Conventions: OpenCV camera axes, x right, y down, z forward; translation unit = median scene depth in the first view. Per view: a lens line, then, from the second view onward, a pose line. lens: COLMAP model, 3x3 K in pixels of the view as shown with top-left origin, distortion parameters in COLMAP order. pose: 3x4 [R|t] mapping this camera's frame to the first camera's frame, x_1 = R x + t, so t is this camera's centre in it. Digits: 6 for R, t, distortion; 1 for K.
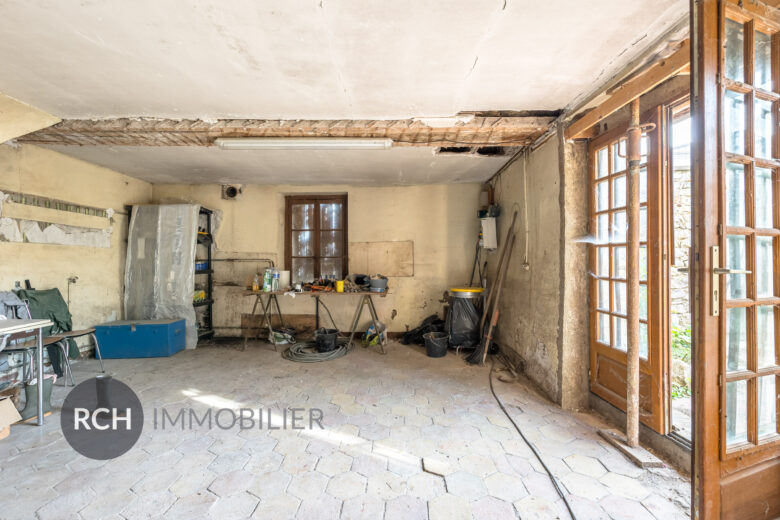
lens RADIAL K [[339.5, 0, 389.8], [0, 339.5, 261.1], [0, 0, 1]] dist [0.000088, -0.000044]
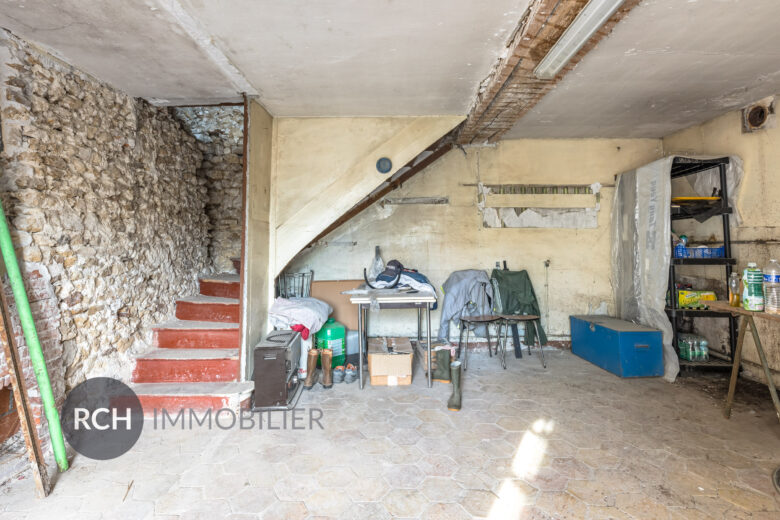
lens RADIAL K [[402.0, 0, 392.5], [0, 402.0, 222.4], [0, 0, 1]] dist [-0.004888, -0.000722]
pose [[-0.018595, -0.047745, -0.998686, 0.229428], [0.004958, 0.998843, -0.047844, -0.008790], [0.999815, -0.005841, -0.018337, 0.561649]]
